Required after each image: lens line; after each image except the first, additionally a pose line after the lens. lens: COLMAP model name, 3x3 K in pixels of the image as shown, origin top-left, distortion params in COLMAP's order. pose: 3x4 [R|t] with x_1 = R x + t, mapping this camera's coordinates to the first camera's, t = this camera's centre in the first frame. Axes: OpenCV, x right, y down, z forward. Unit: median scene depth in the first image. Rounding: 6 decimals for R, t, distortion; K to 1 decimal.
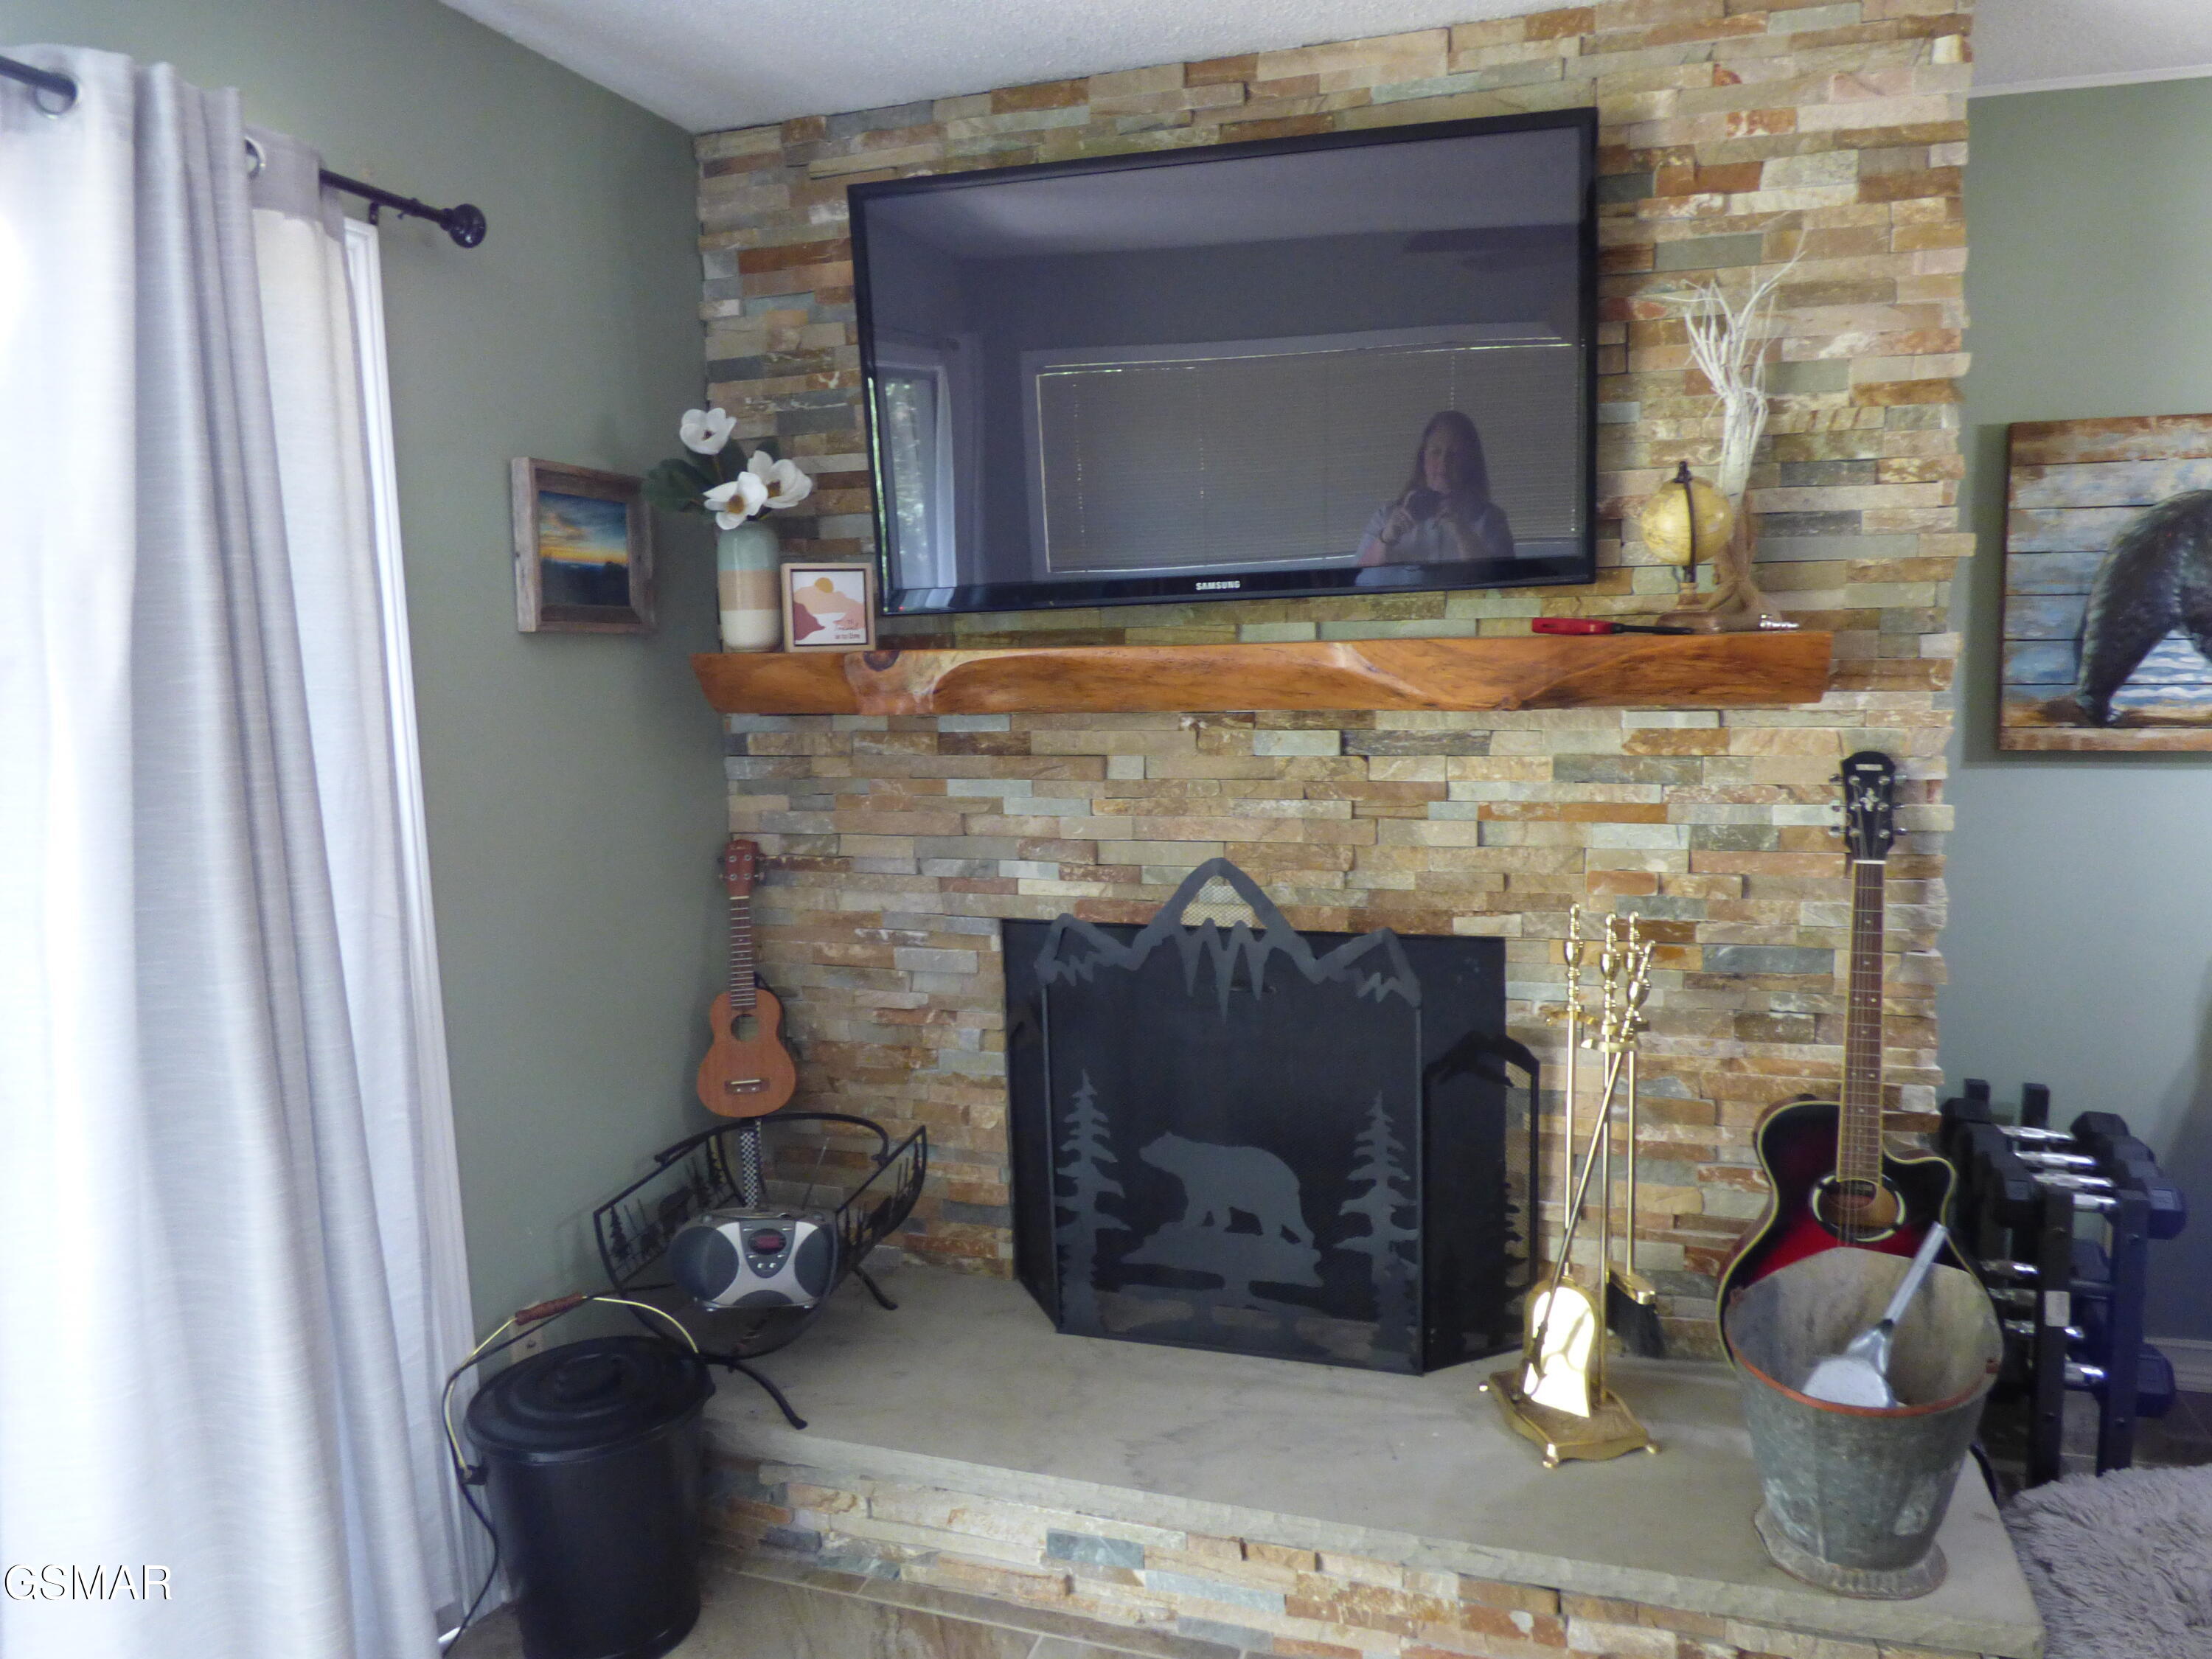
lens RADIAL K [[1430.5, 0, 1105.0], [0, 1430.5, 823.2], [0, 0, 1]] dist [-0.003540, -0.031695]
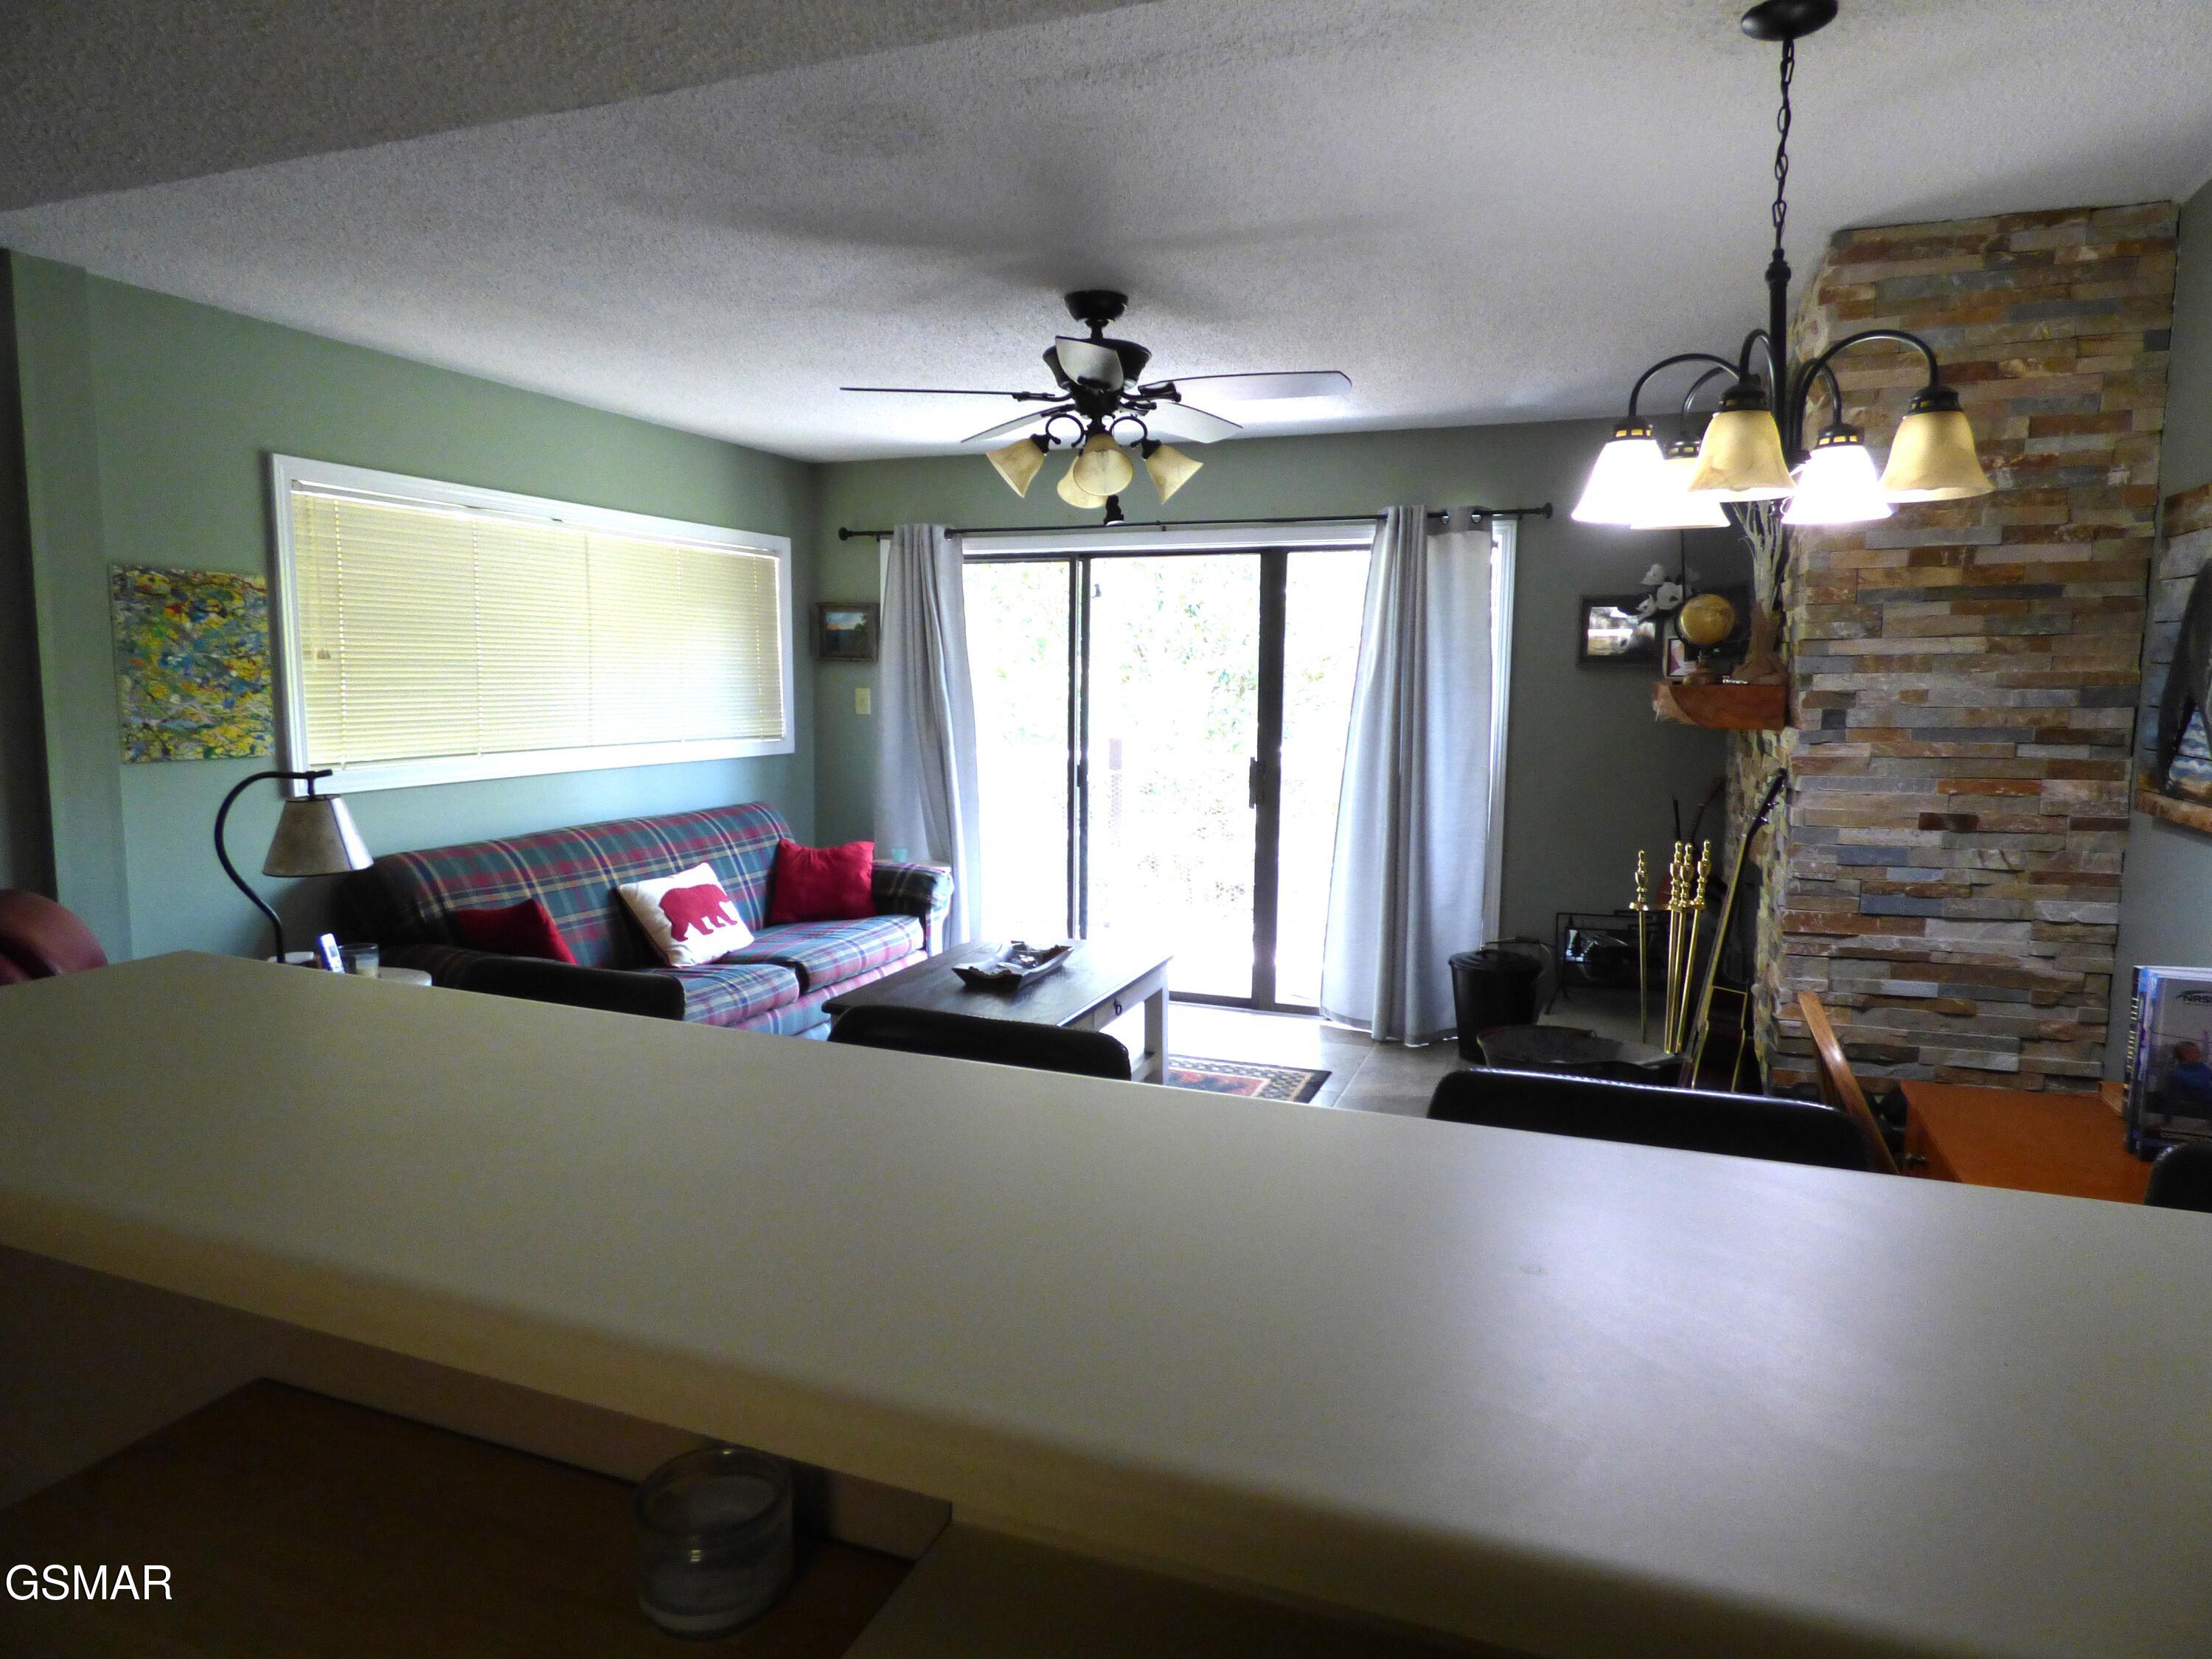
lens RADIAL K [[1341.1, 0, 1106.0], [0, 1341.1, 829.5], [0, 0, 1]] dist [-0.000287, -0.014417]
pose [[-0.060999, 0.142631, -0.987894, 1.855405], [-0.127535, 0.980511, 0.149440, -0.098651], [0.989956, 0.135107, -0.041620, 0.330459]]
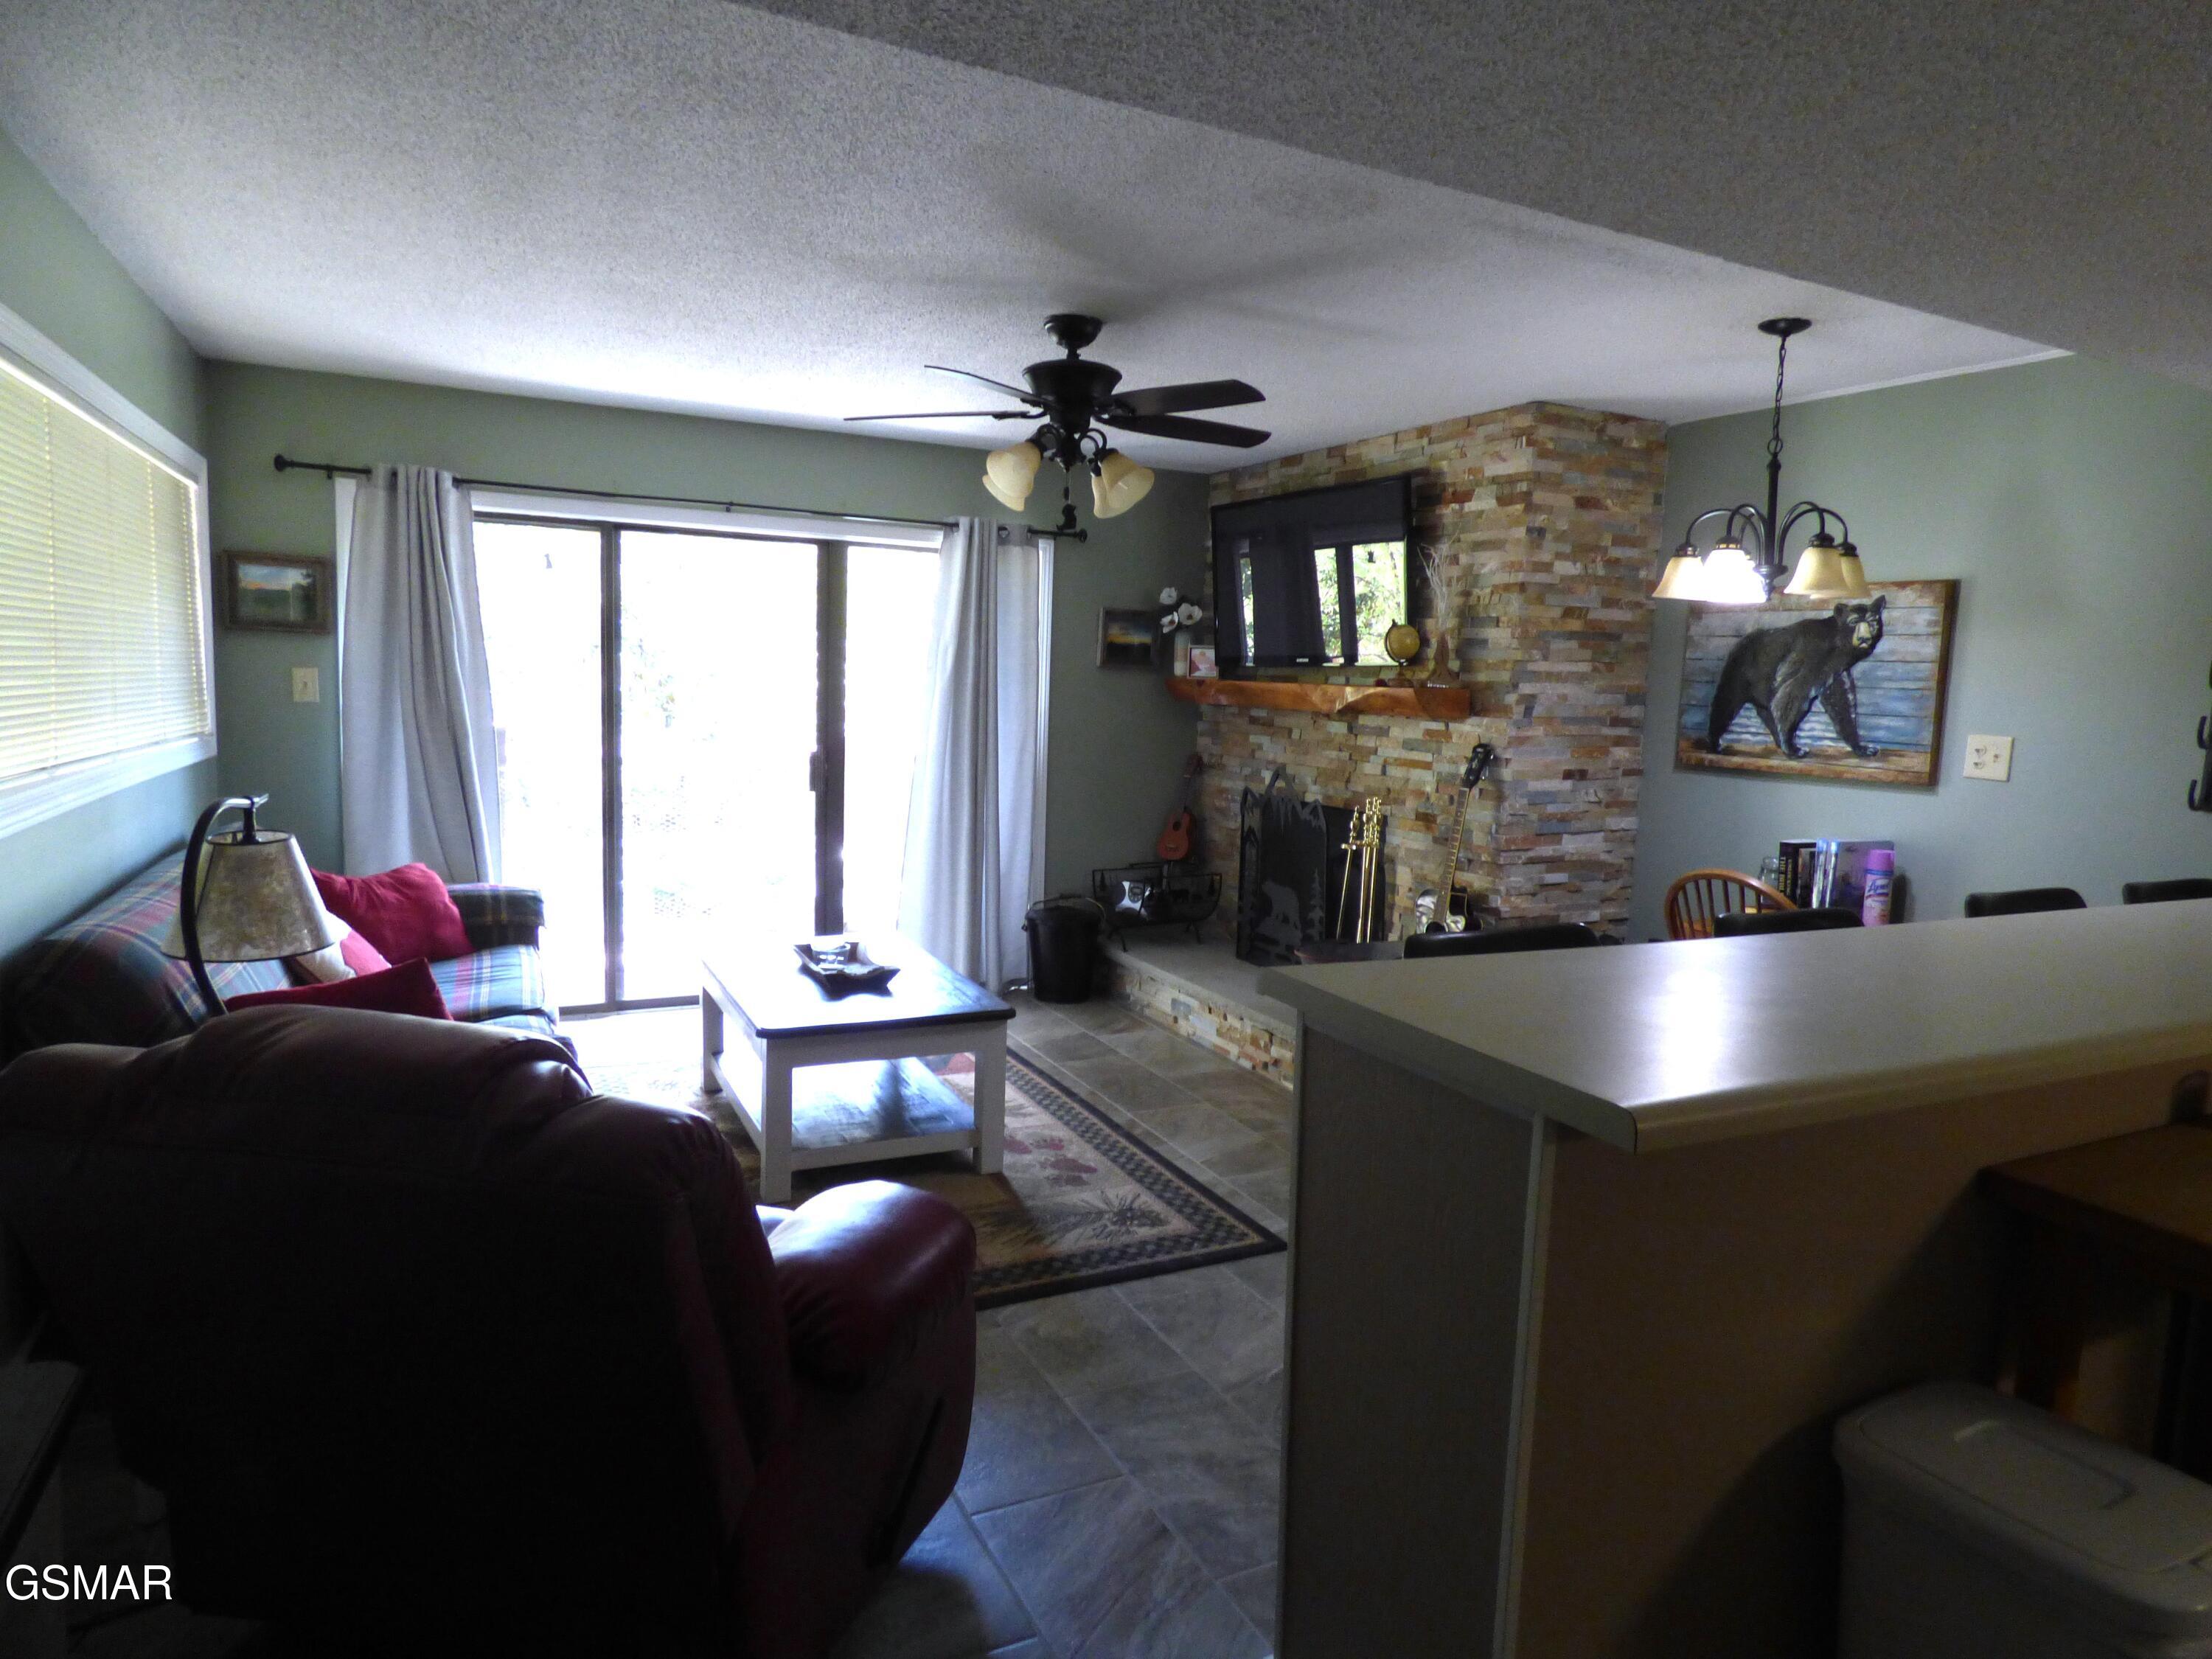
lens RADIAL K [[1341.1, 0, 1106.0], [0, 1341.1, 829.5], [0, 0, 1]] dist [-0.000287, -0.014417]
pose [[0.691759, 0.129824, -0.710362, 1.553925], [-0.140914, 0.989064, 0.043536, 0.073158], [0.708246, 0.069984, 0.702488, -0.872033]]
